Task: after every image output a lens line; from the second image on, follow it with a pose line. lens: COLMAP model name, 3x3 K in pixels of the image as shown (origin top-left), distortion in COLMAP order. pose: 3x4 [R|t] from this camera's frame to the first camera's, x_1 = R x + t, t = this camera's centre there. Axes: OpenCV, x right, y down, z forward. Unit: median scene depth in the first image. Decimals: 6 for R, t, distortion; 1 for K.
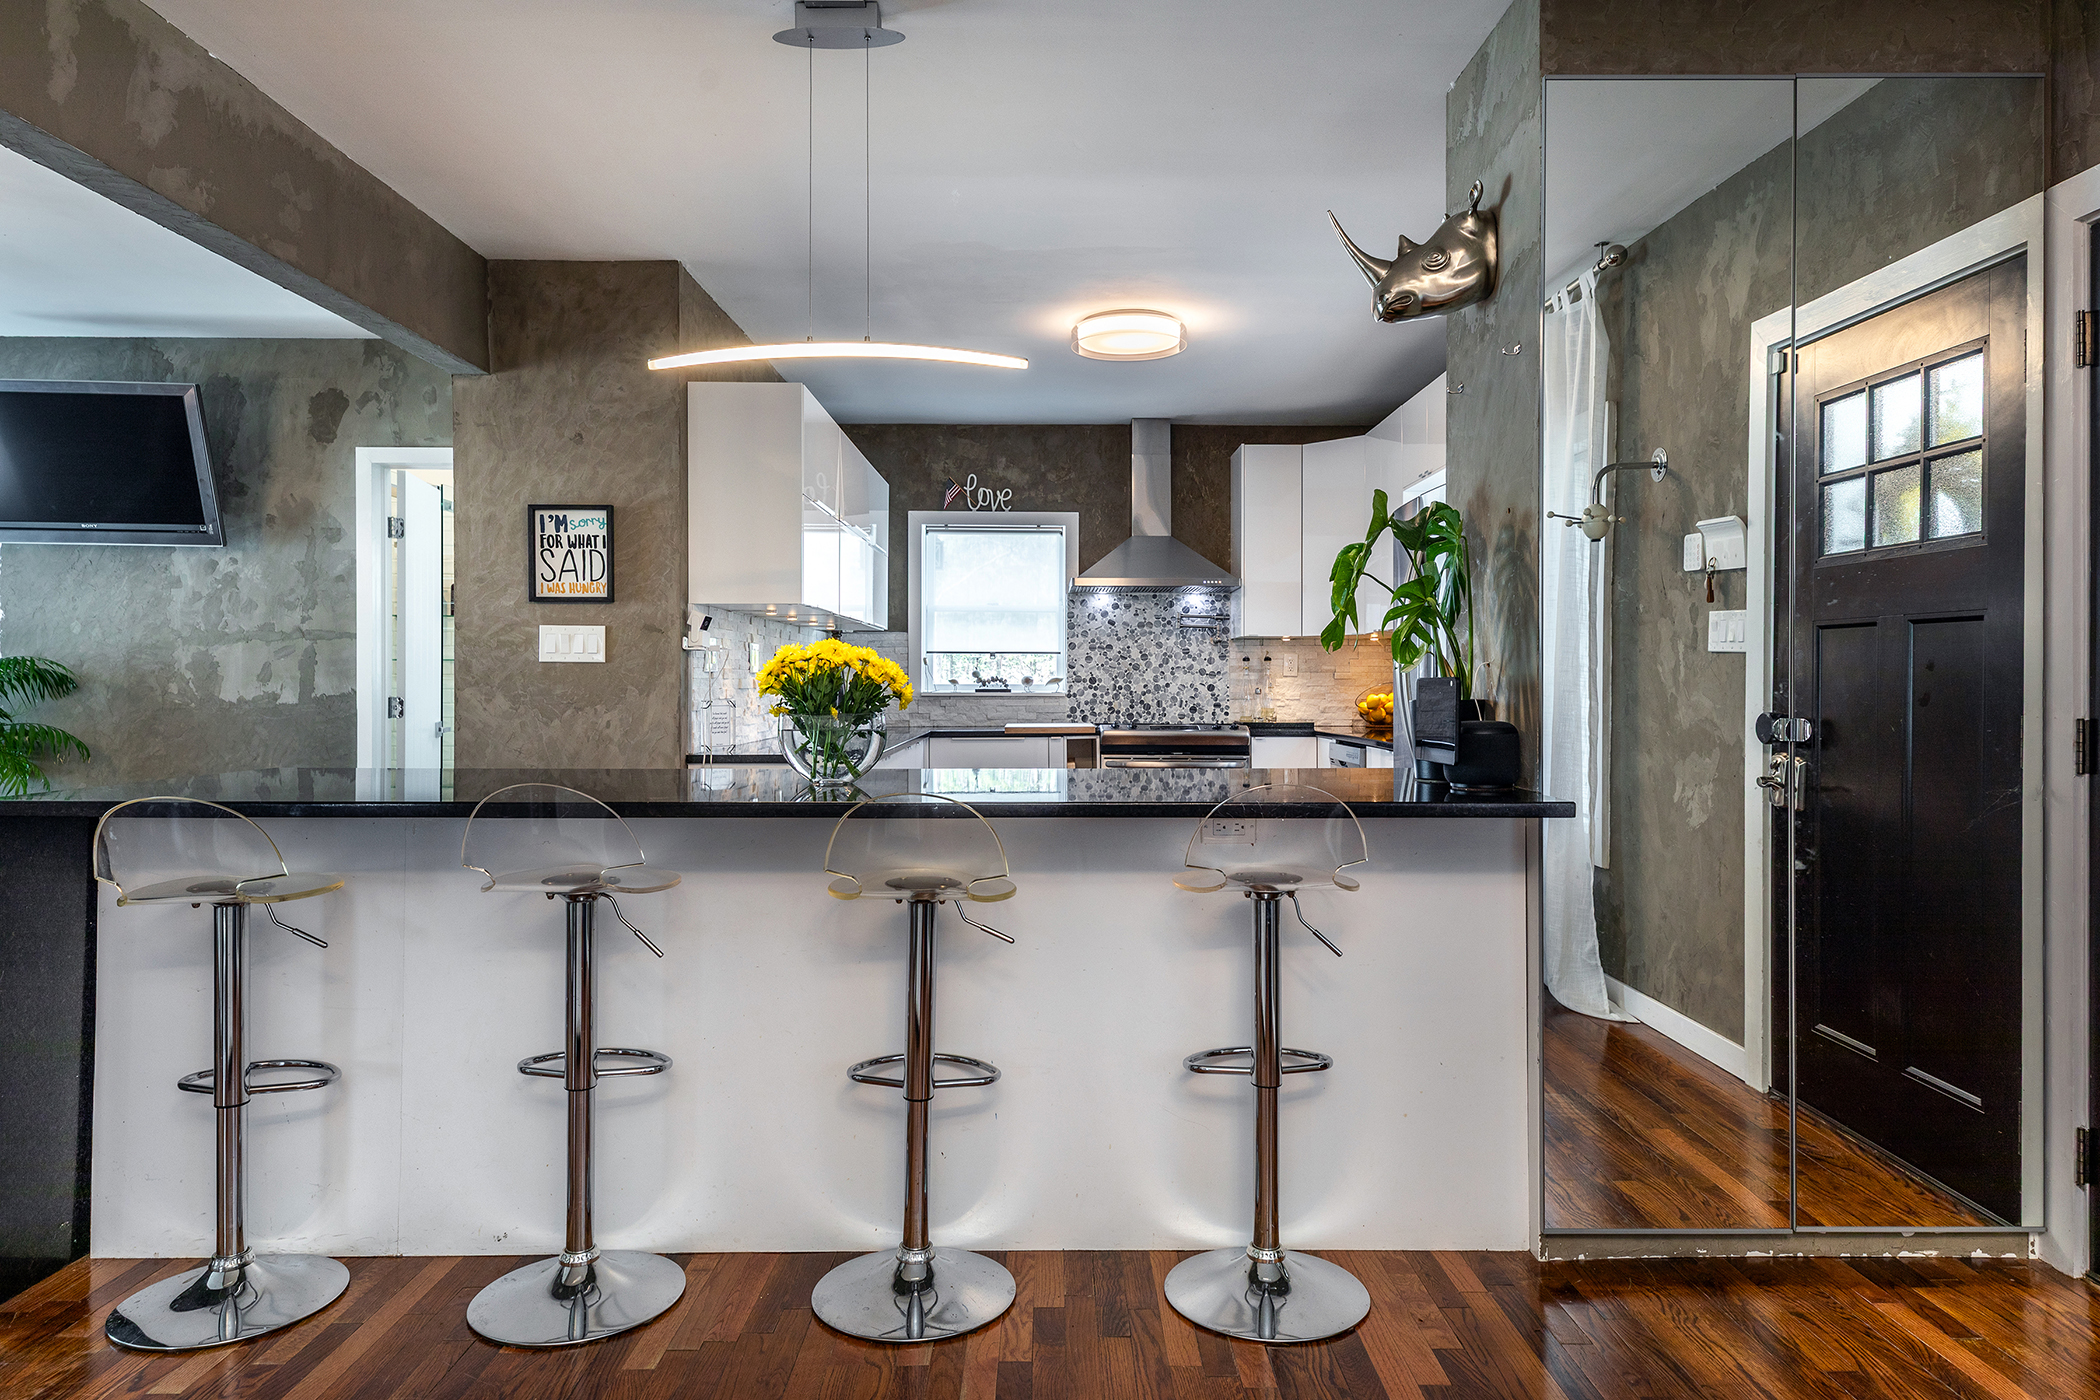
lens RADIAL K [[1330.8, 0, 1058.0], [0, 1330.8, 680.3], [0, 0, 1]] dist [0.020904, -0.001964]
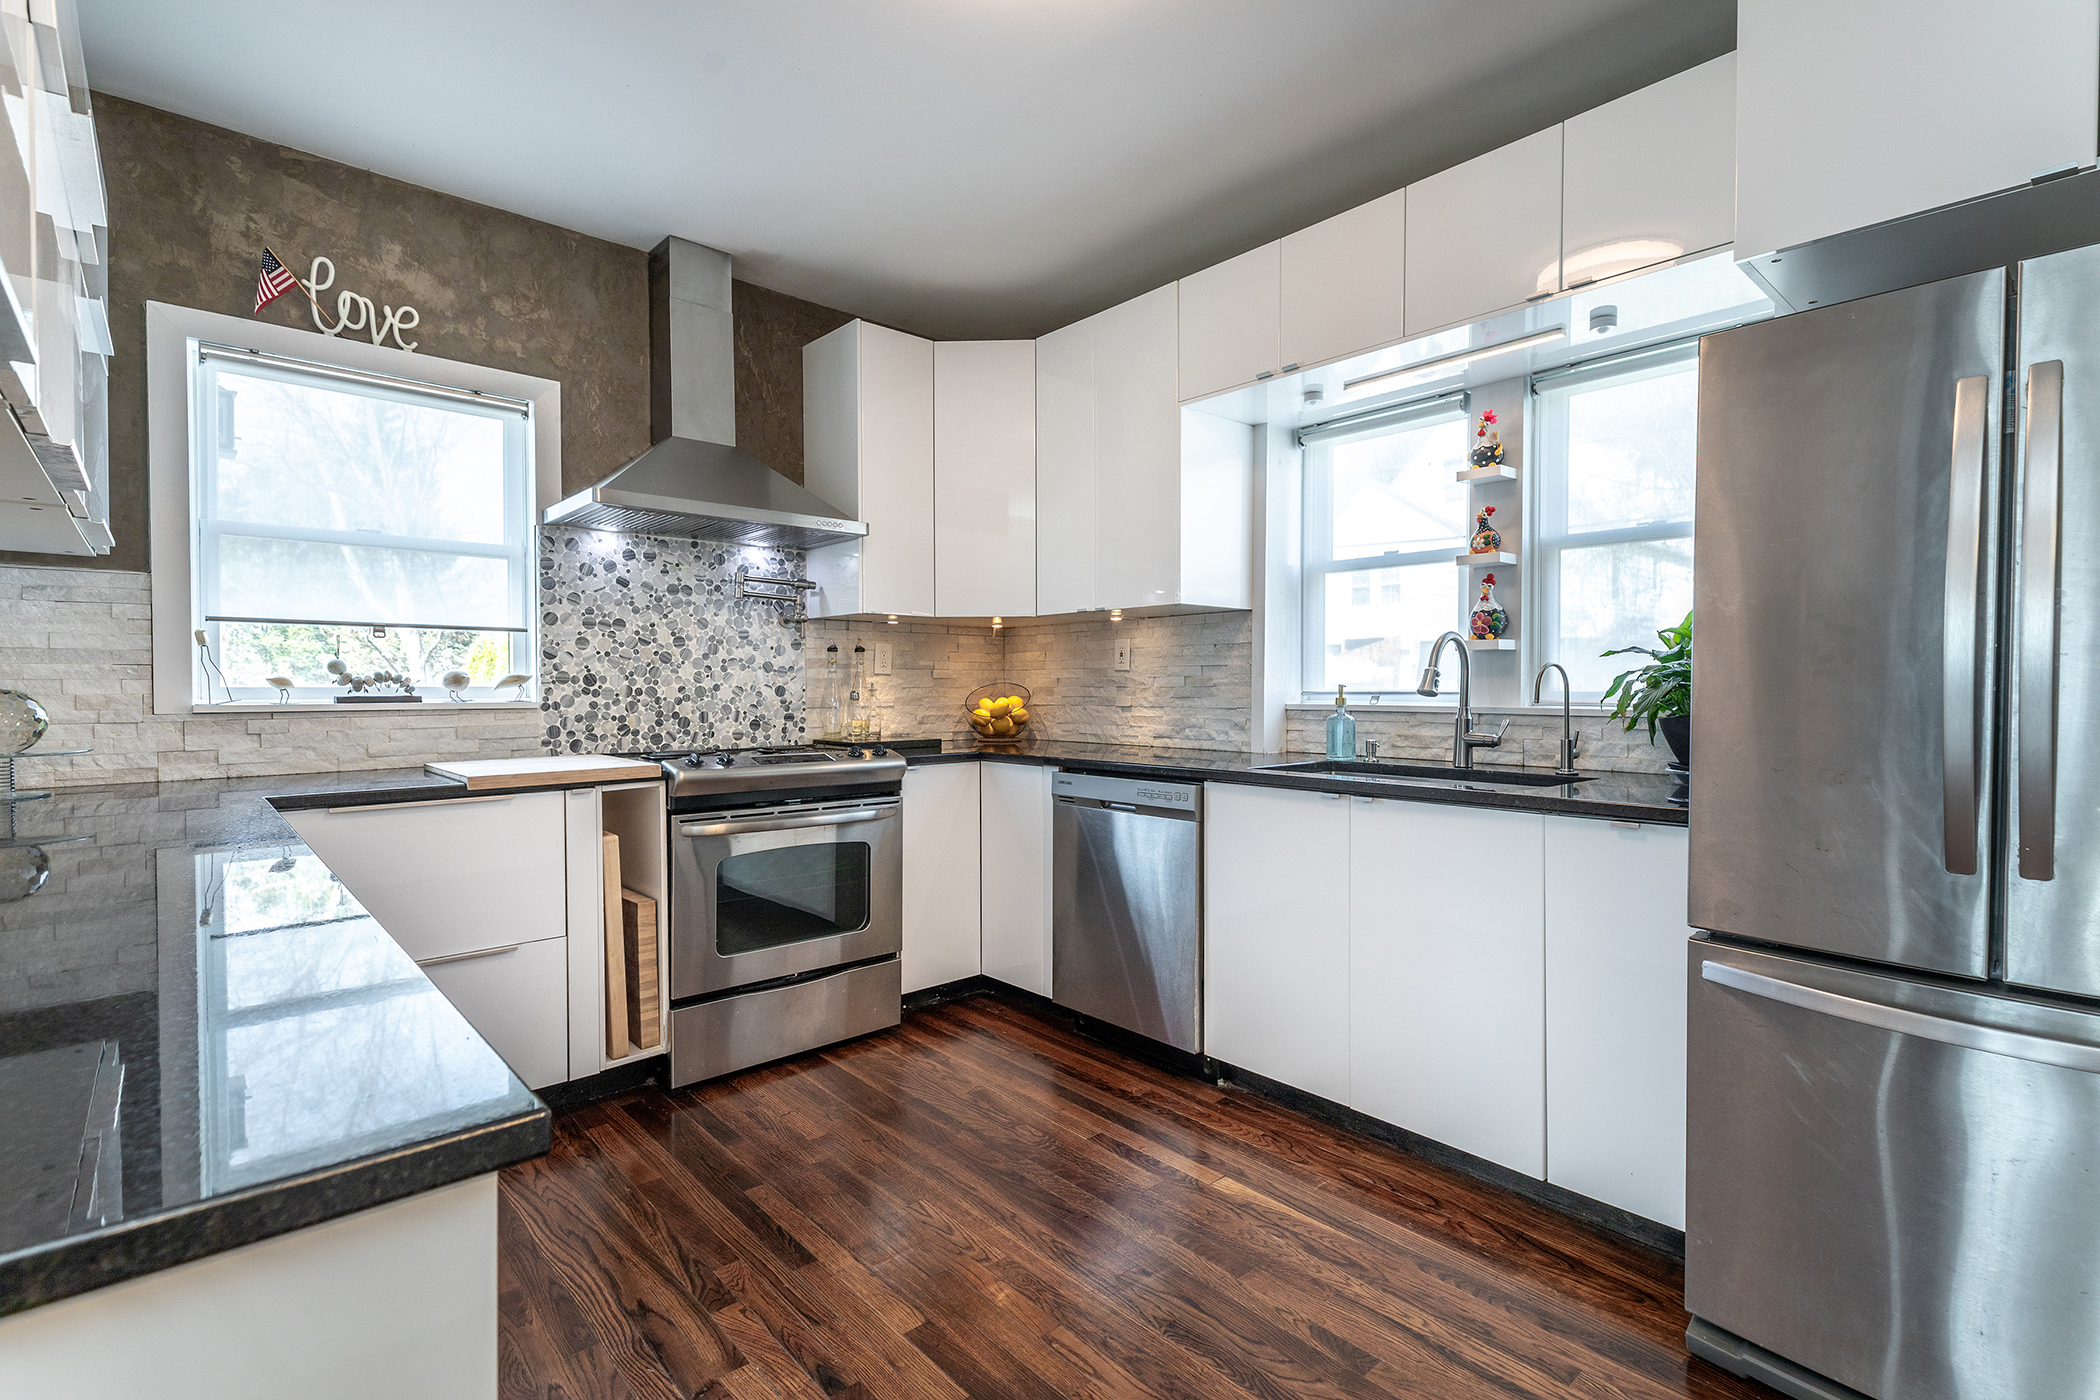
lens RADIAL K [[966.1, 0, 1053.6], [0, 966.1, 704.7], [0, 0, 1]] dist [0.000528, -0.000481]
pose [[0.735864, -0.016269, 0.676934, -0.110002], [0.000533, 0.999725, 0.023447, 0.001161], [-0.677129, -0.016893, 0.735670, 0.554637]]
